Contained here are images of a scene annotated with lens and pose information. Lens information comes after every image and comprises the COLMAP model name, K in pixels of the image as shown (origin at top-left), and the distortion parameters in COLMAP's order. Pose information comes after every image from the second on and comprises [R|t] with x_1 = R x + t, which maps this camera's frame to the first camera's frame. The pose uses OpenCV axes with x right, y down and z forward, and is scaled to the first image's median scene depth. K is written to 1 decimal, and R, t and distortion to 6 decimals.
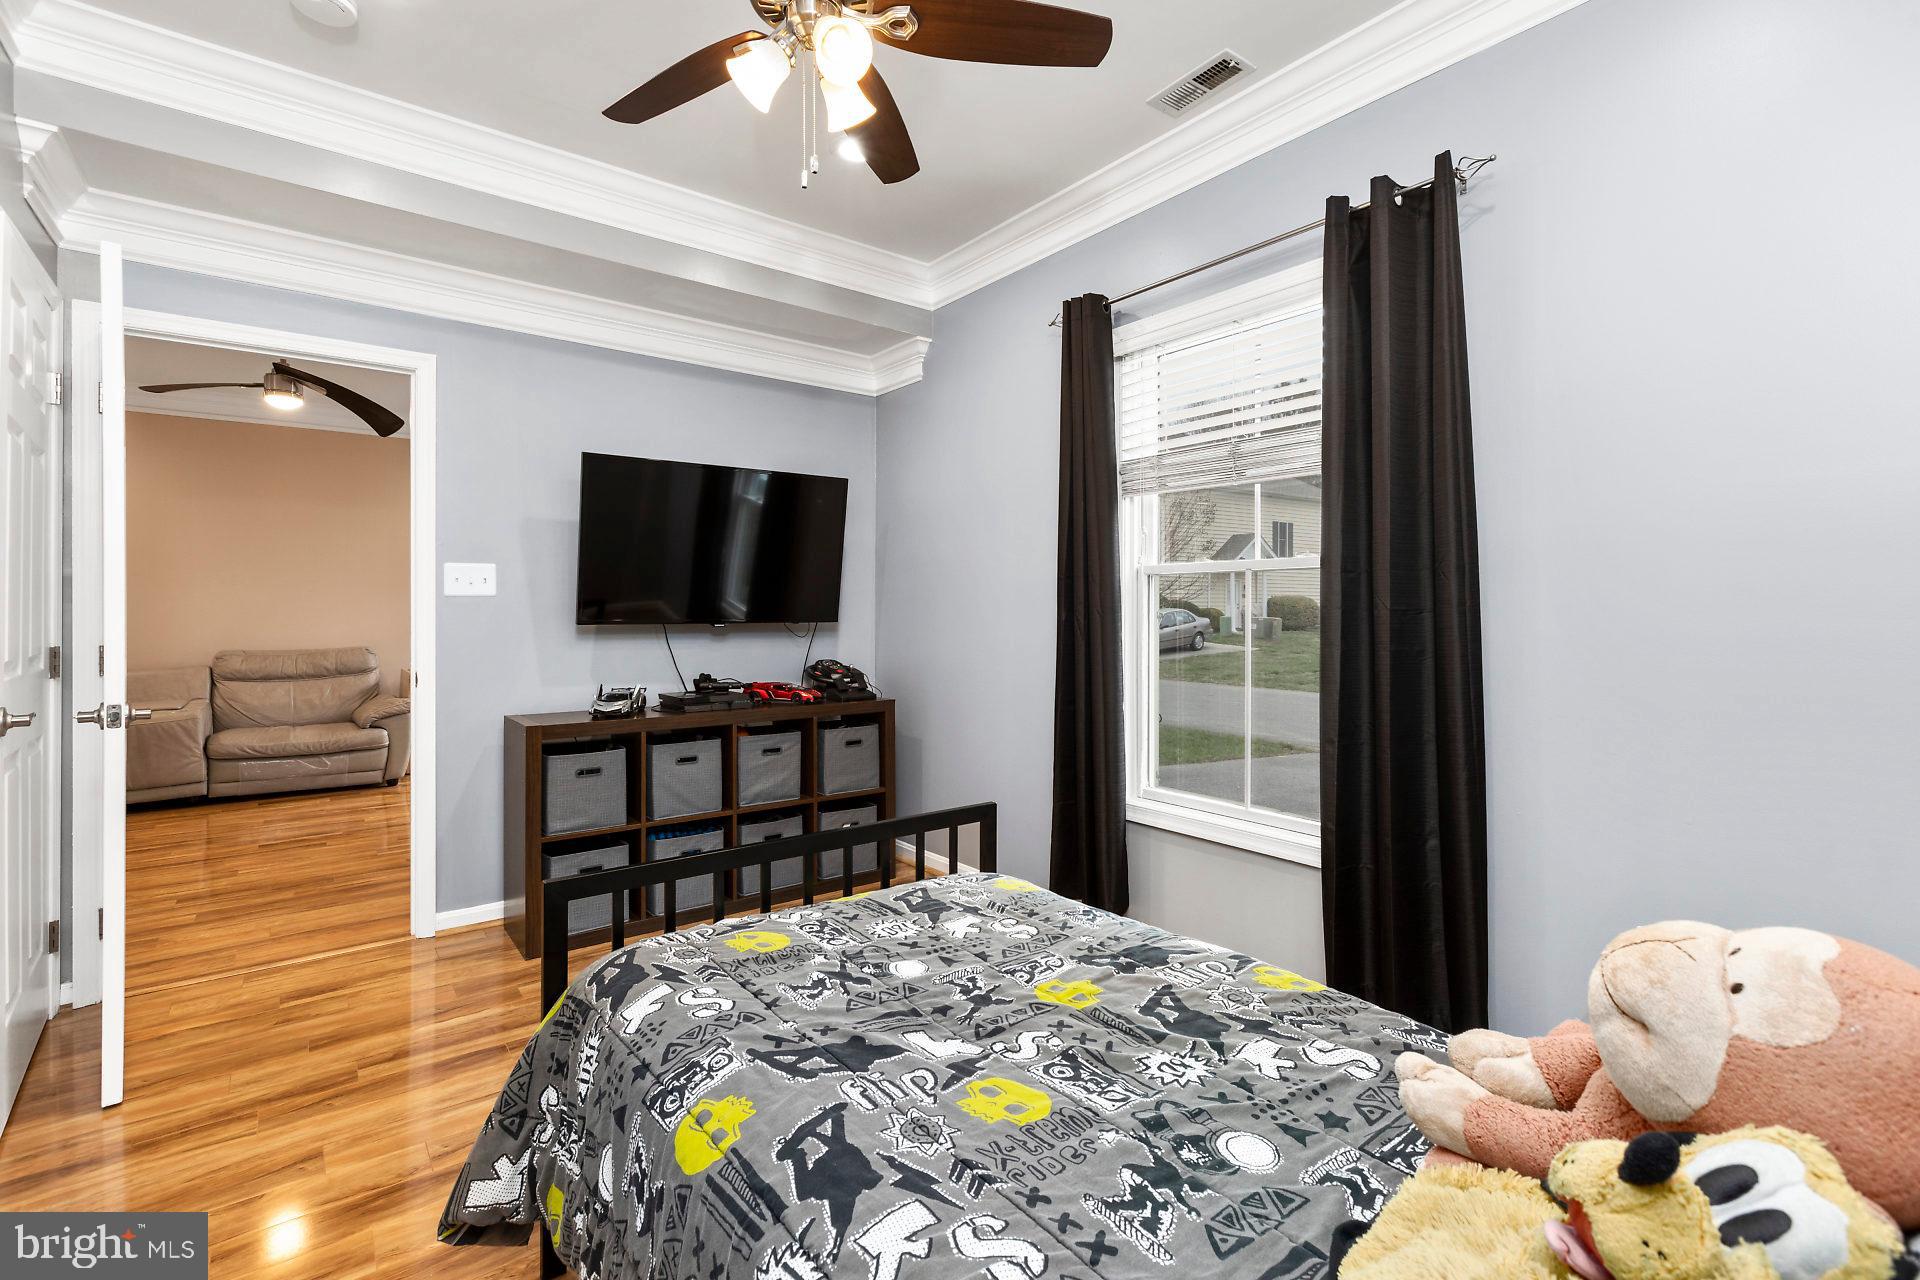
lens RADIAL K [[852.2, 0, 927.7], [0, 852.2, 613.2], [0, 0, 1]] dist [0.000601, 0.000084]
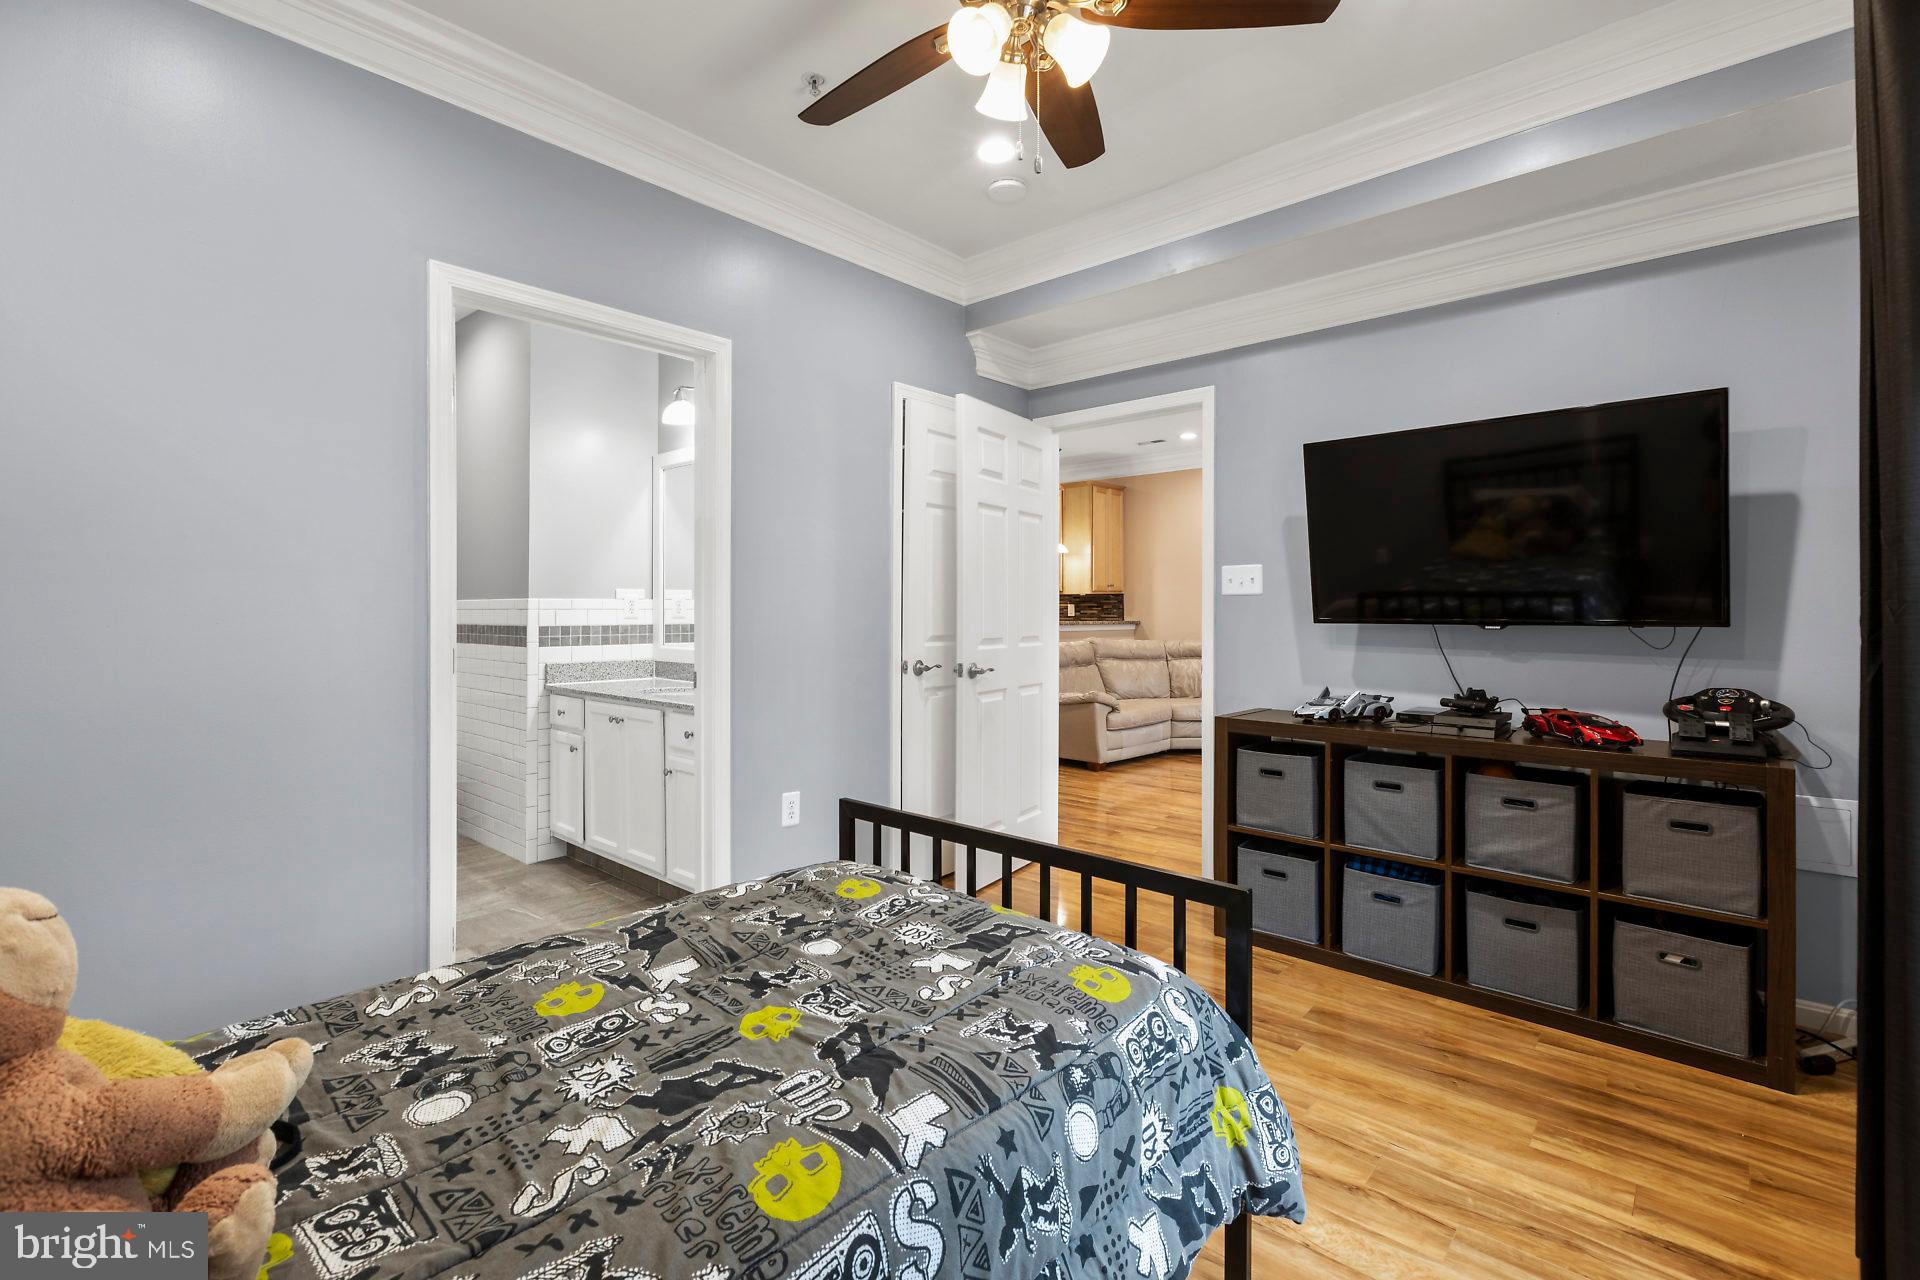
lens RADIAL K [[853.8, 0, 955.8], [0, 853.8, 609.1], [0, 0, 1]] dist [0.001349, 0.000138]
pose [[0.194219, -0.000422, -0.980958, 0.885066], [-0.001104, 0.999999, -0.000649, -0.001679], [0.980958, 0.001209, 0.194218, 0.808133]]
